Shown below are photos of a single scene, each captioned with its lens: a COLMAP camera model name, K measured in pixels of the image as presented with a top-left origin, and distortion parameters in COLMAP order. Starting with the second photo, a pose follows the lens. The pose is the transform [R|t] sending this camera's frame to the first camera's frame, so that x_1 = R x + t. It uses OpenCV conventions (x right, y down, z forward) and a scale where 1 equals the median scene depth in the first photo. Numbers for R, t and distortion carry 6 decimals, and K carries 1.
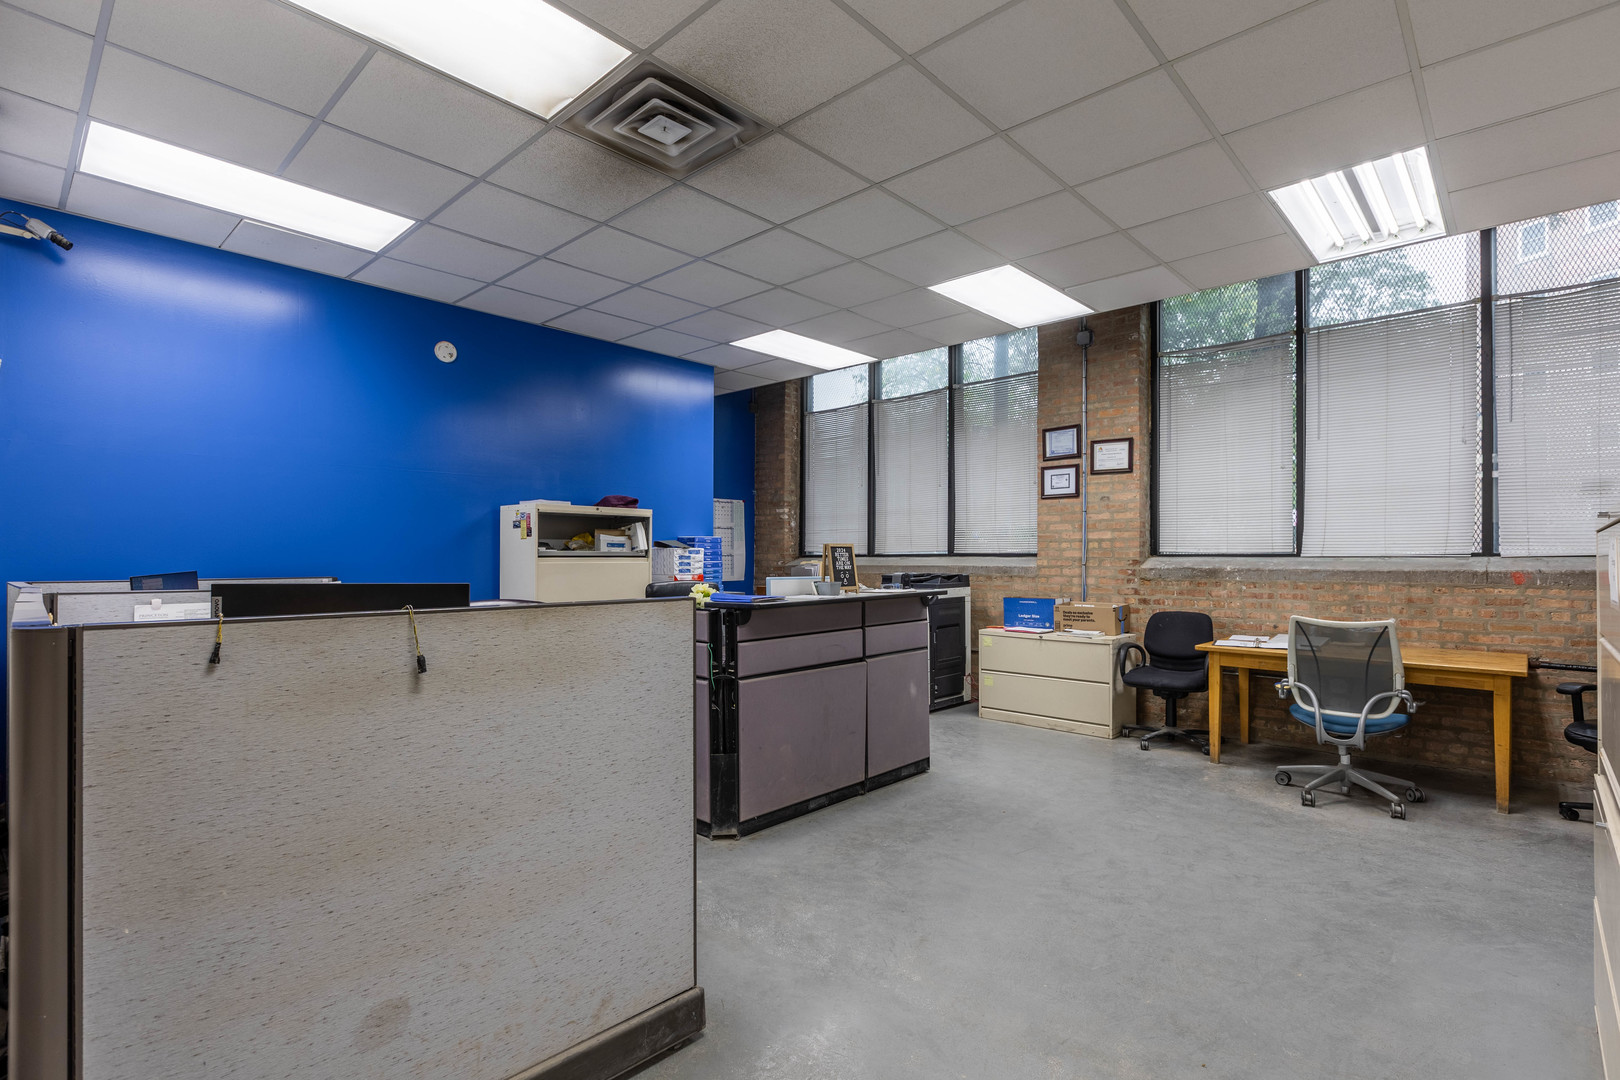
lens RADIAL K [[765.7, 0, 813.5], [0, 765.7, 547.5], [0, 0, 1]] dist [-0.000347, 0.000578]
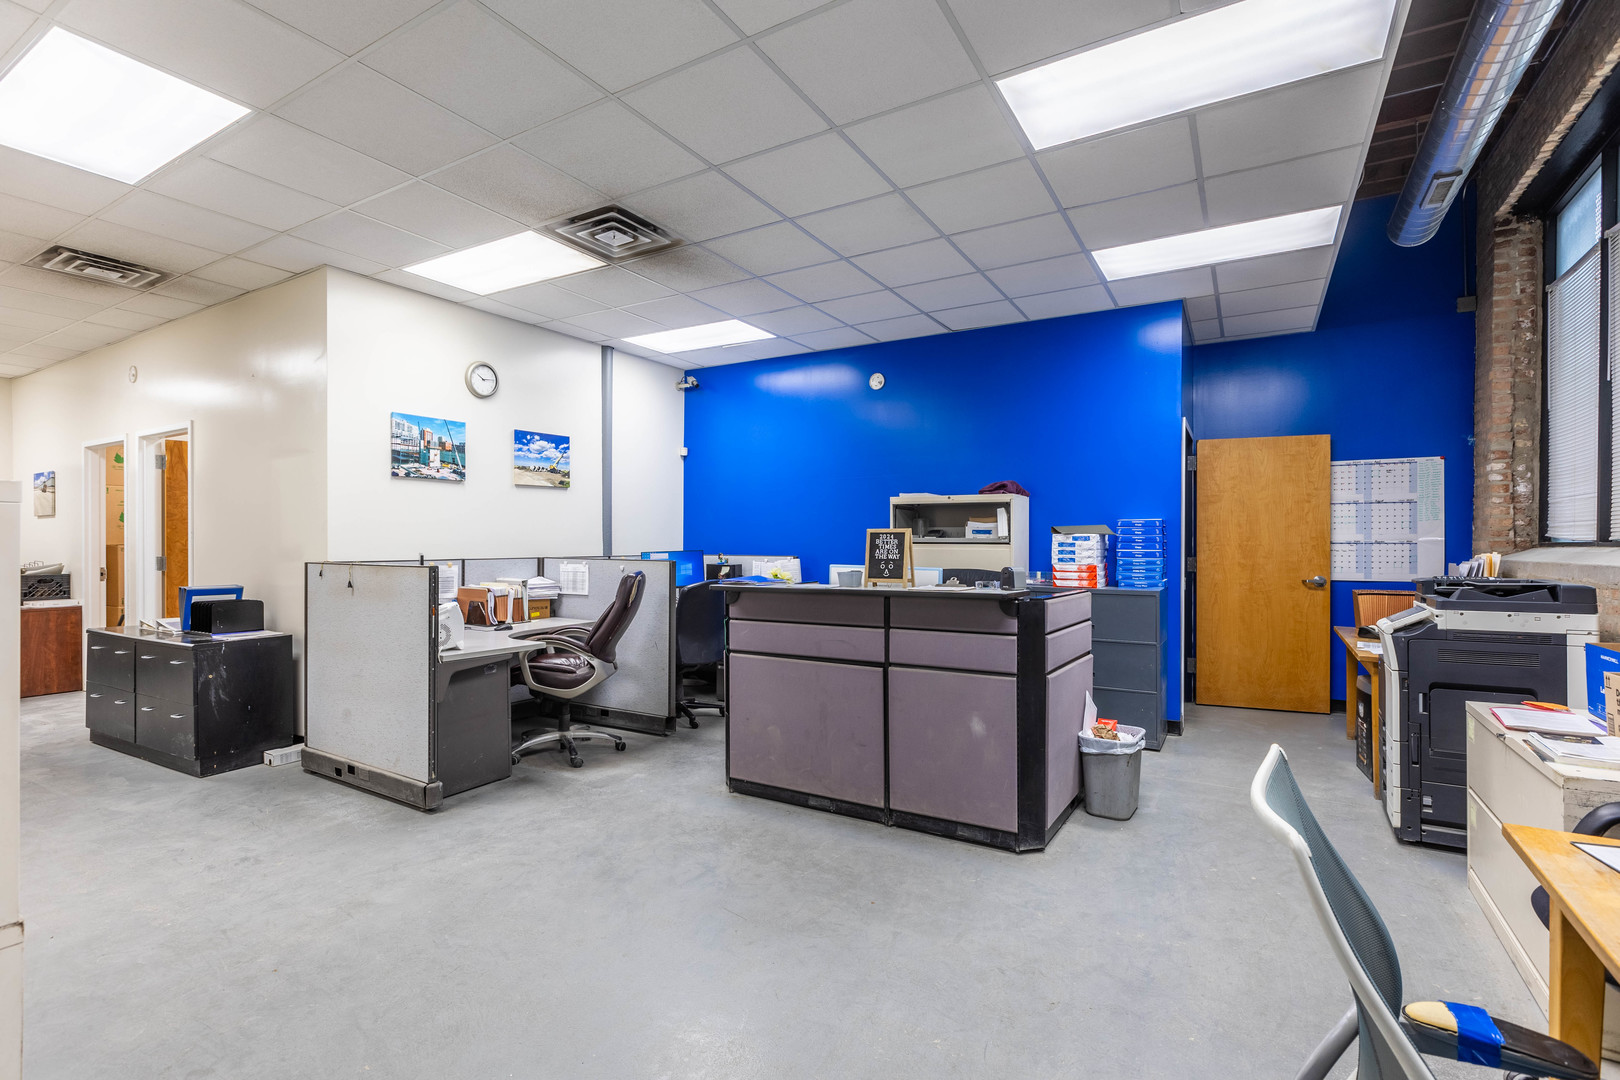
lens RADIAL K [[765.7, 0, 813.3], [0, 765.7, 538.0], [0, 0, 1]] dist [-0.000347, 0.000578]
pose [[0.204114, -0.002868, -0.978943, 0.814078], [0.008431, 0.999964, -0.001171, 0.005129], [0.978911, -0.008014, 0.204130, 0.696965]]
